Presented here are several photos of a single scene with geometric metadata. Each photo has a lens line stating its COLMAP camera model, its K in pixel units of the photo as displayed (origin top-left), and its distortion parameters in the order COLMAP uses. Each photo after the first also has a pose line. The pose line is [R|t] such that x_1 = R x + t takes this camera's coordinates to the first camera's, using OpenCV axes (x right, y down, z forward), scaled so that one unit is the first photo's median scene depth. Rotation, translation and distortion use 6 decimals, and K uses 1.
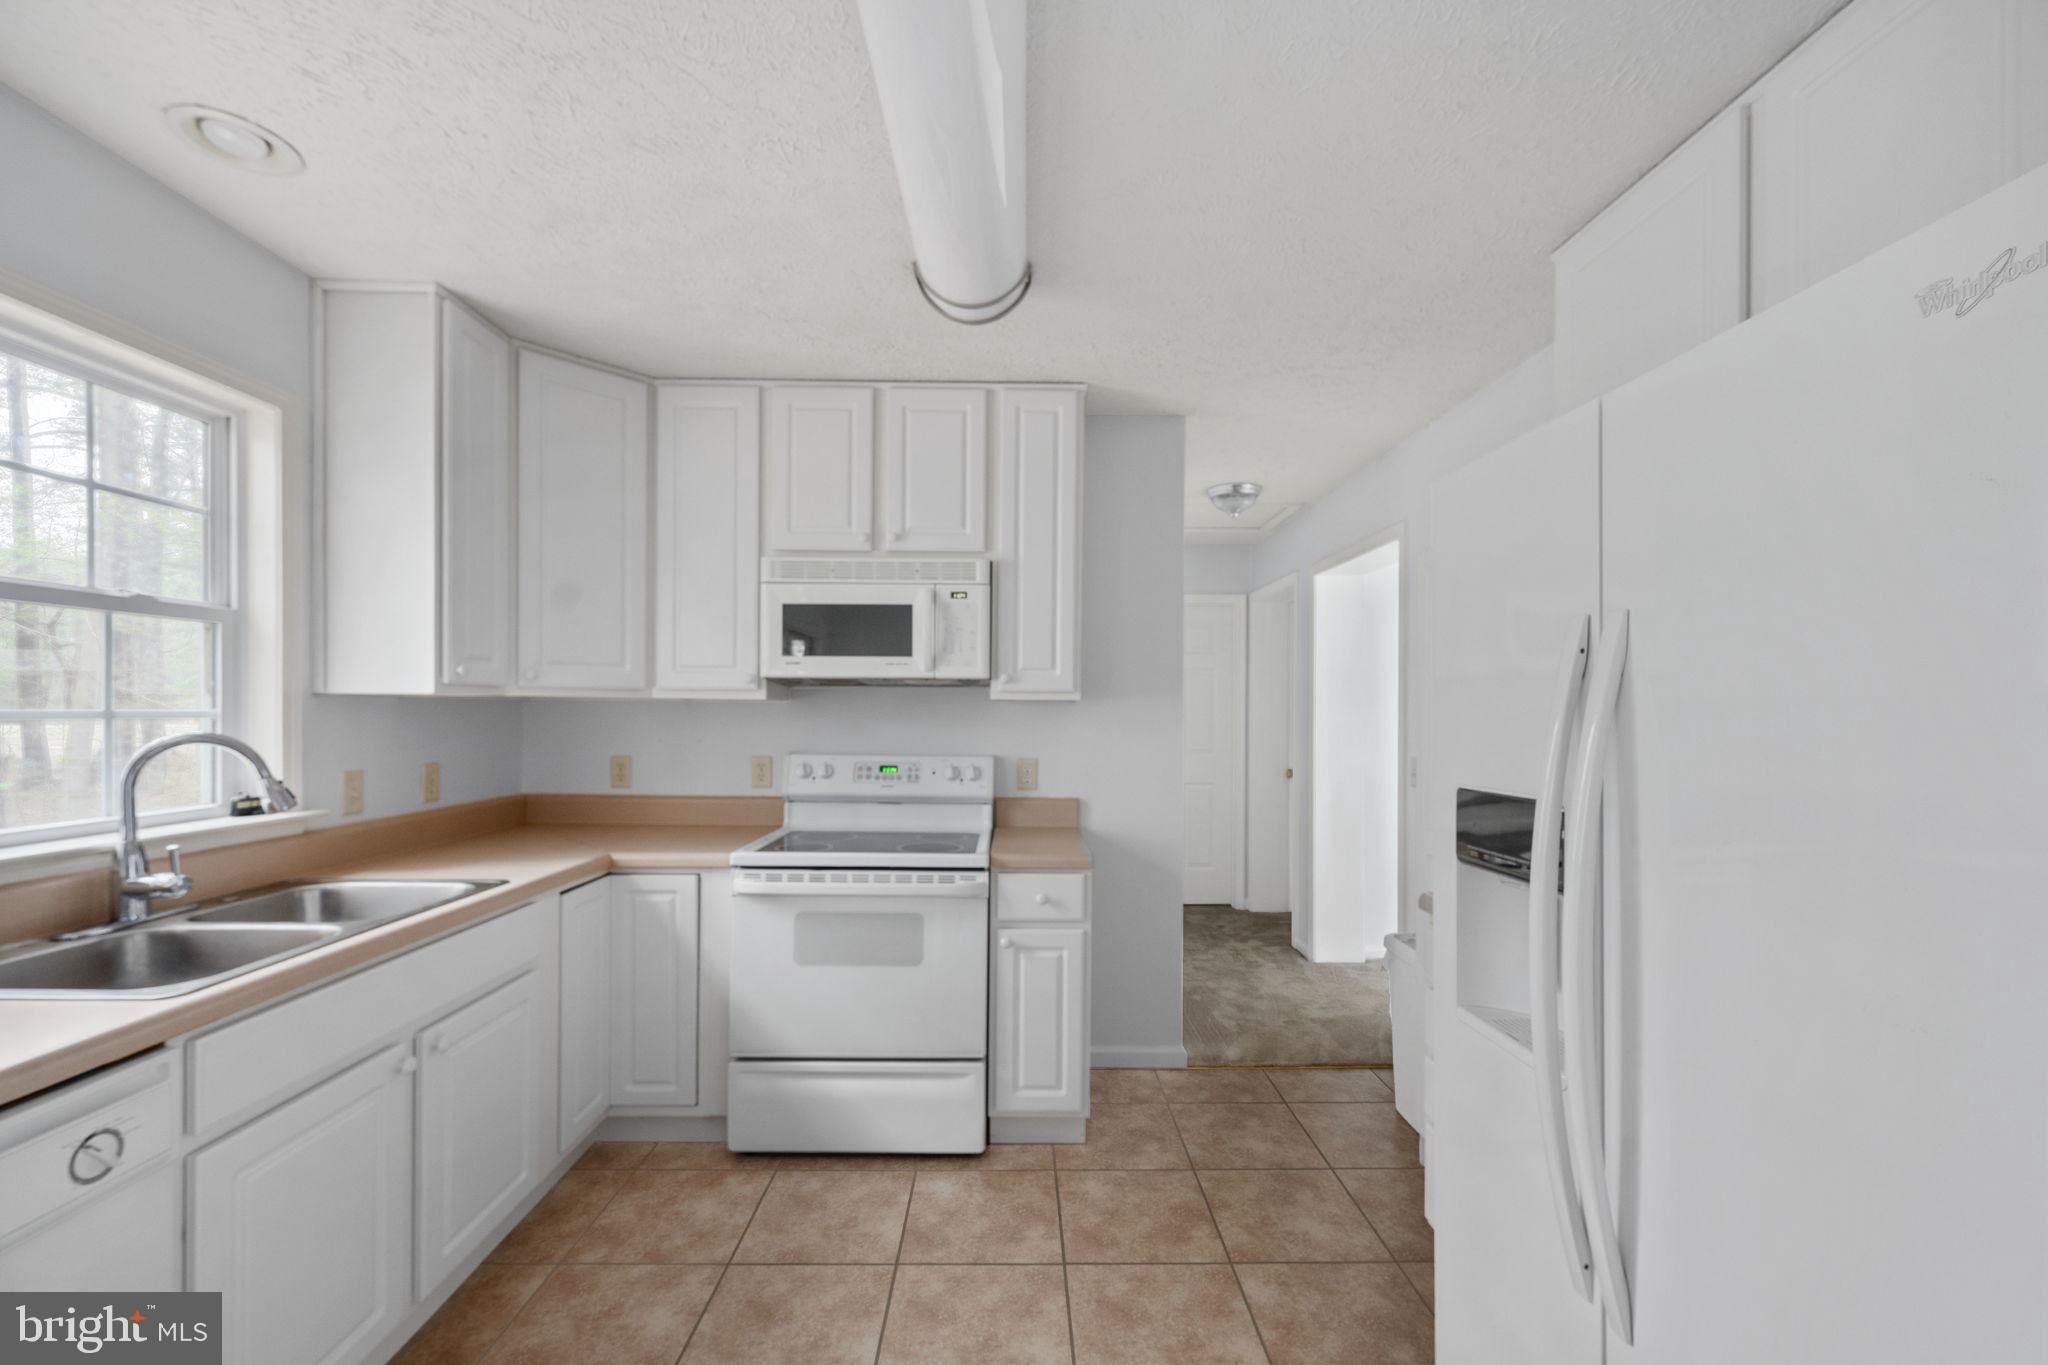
lens RADIAL K [[827.2, 0, 1022.3], [0, 827.2, 703.9], [0, 0, 1]] dist [0.001454, 0.000019]
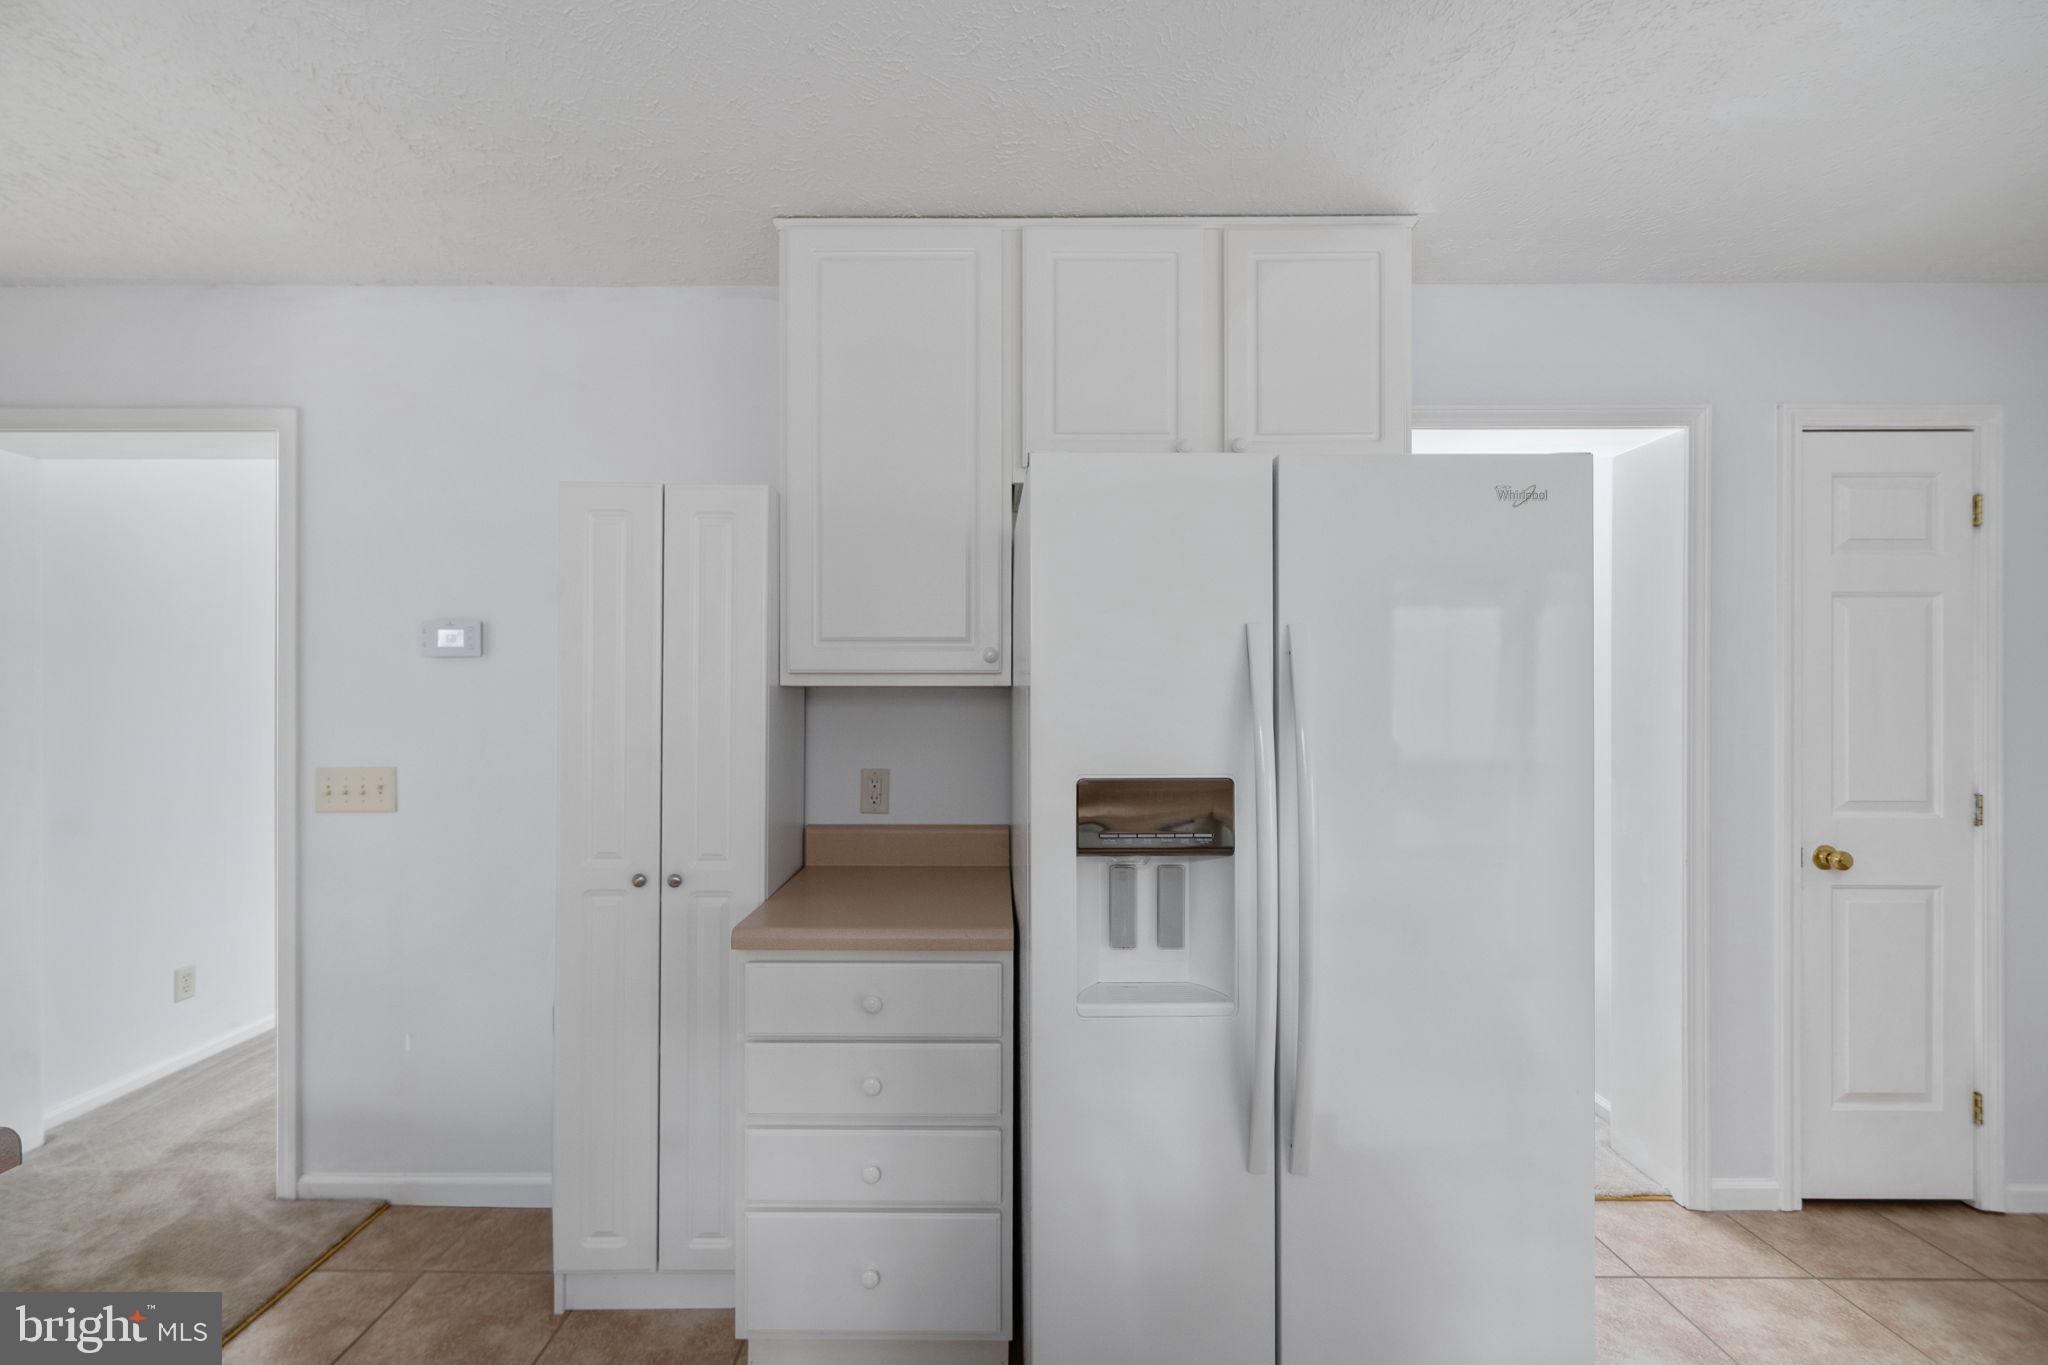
lens RADIAL K [[827.2, 0, 994.6], [0, 827.2, 702.8], [0, 0, 1]] dist [0.001454, 0.000019]
pose [[0.009648, -0.002891, 0.999949, -0.244698], [-0.009092, 0.999954, 0.002979, 0.005007], [-0.999912, -0.009120, 0.009621, 0.582217]]
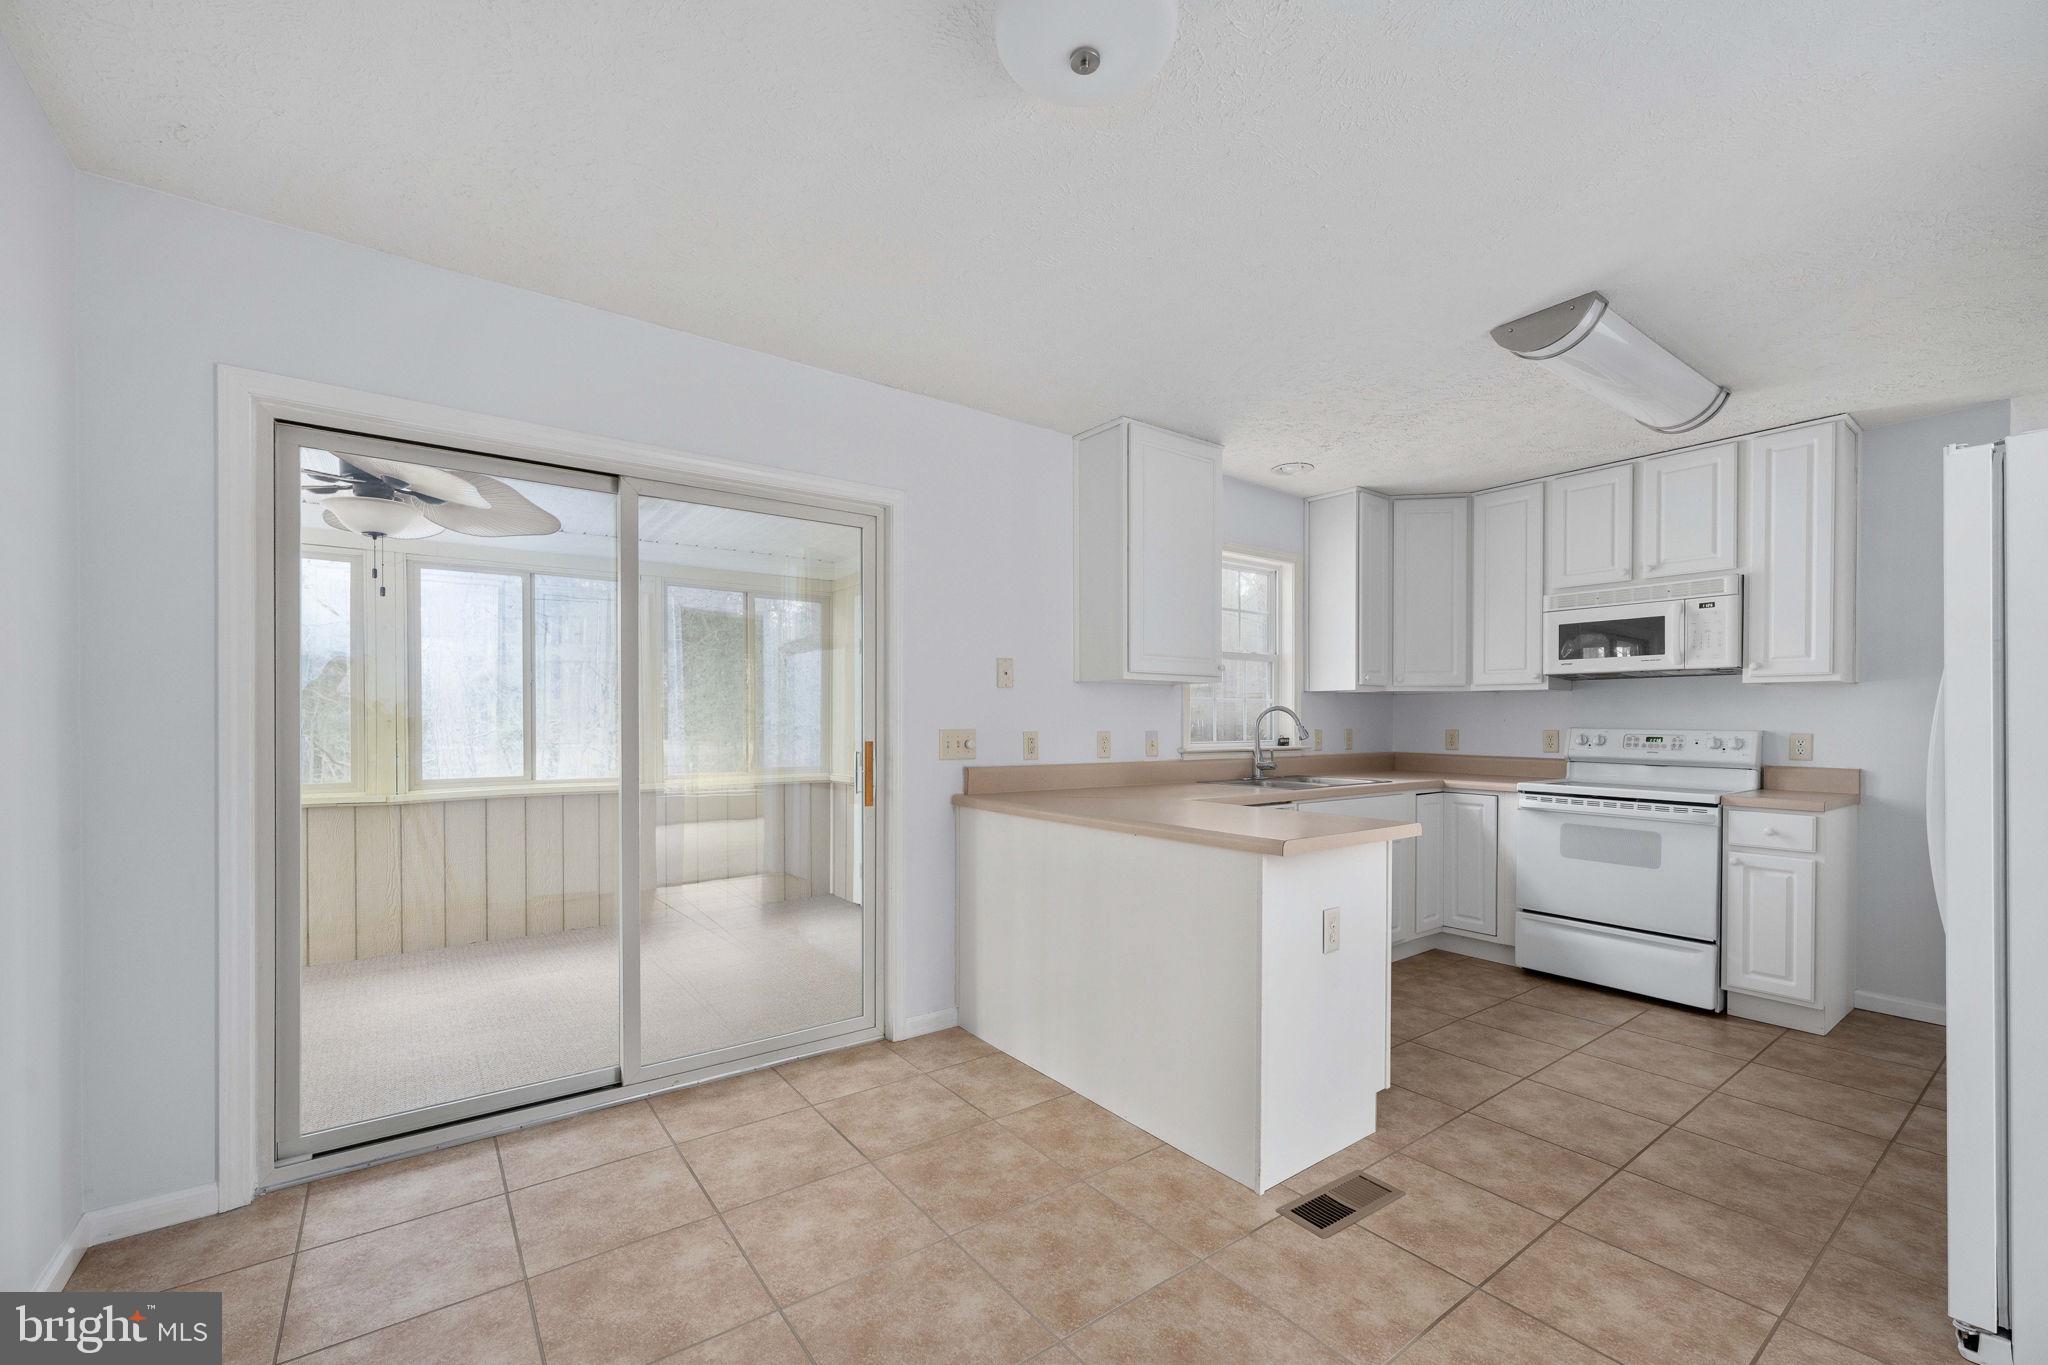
lens RADIAL K [[827.2, 0, 1018.0], [0, 827.2, 730.5], [0, 0, 1]] dist [0.001454, 0.000019]
pose [[0.580085, 0.005754, -0.814535, 0.393117], [0.006358, 0.999913, 0.011591, 0.049962], [0.814531, -0.011902, 0.579998, -0.724620]]
